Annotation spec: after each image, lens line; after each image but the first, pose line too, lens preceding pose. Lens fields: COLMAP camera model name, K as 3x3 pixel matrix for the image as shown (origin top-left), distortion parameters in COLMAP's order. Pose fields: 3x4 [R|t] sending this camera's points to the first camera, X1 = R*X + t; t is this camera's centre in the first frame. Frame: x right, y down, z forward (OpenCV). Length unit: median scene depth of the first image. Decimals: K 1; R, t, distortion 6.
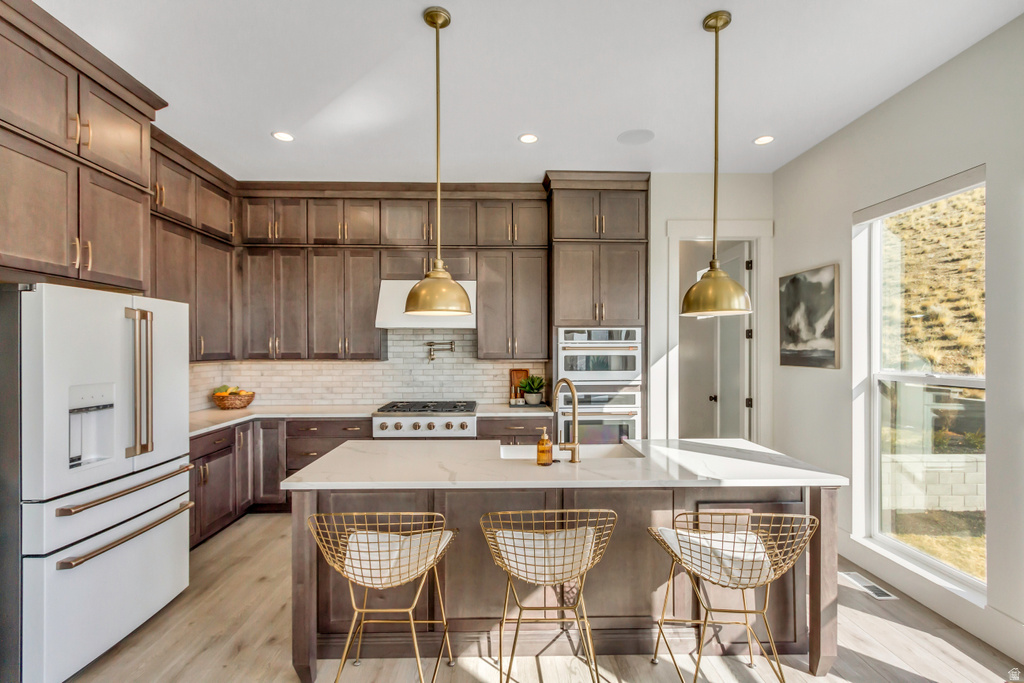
lens RADIAL K [[473.6, 0, 507.1], [0, 473.6, 346.6], [0, 0, 1]] dist [0.011728, -0.000896]
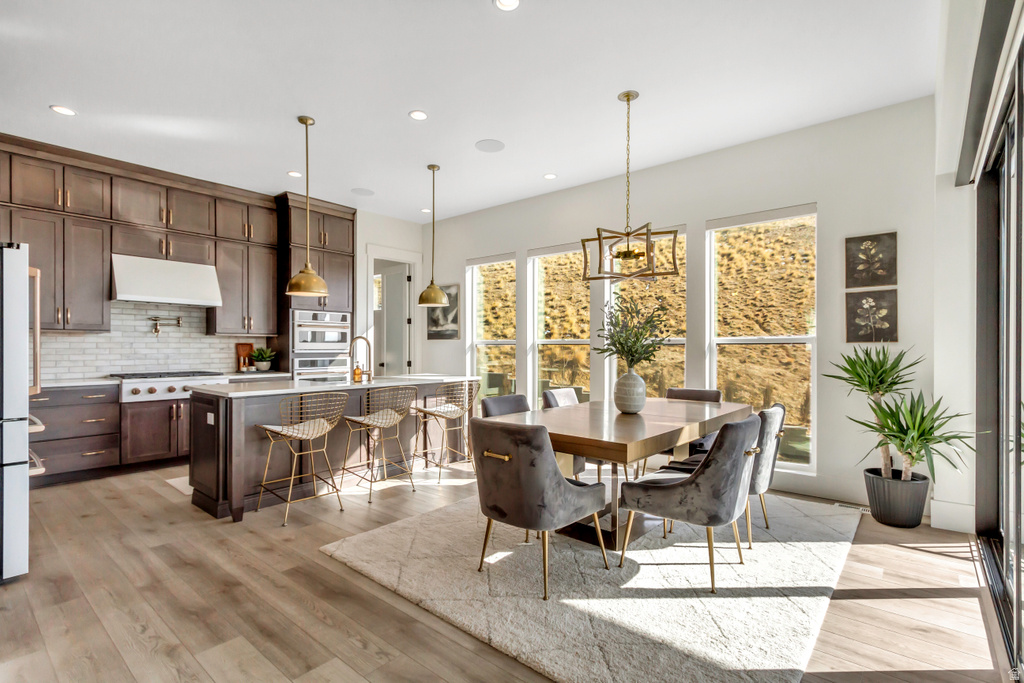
lens RADIAL K [[473.6, 0, 514.1], [0, 473.6, 344.9], [0, 0, 1]] dist [0.011728, -0.000896]
pose [[0.661071, 0.003982, 0.750313, -0.463395], [-0.002626, 0.999992, -0.002993, 0.058043], [-0.750319, 0.000008, 0.661076, -0.336258]]
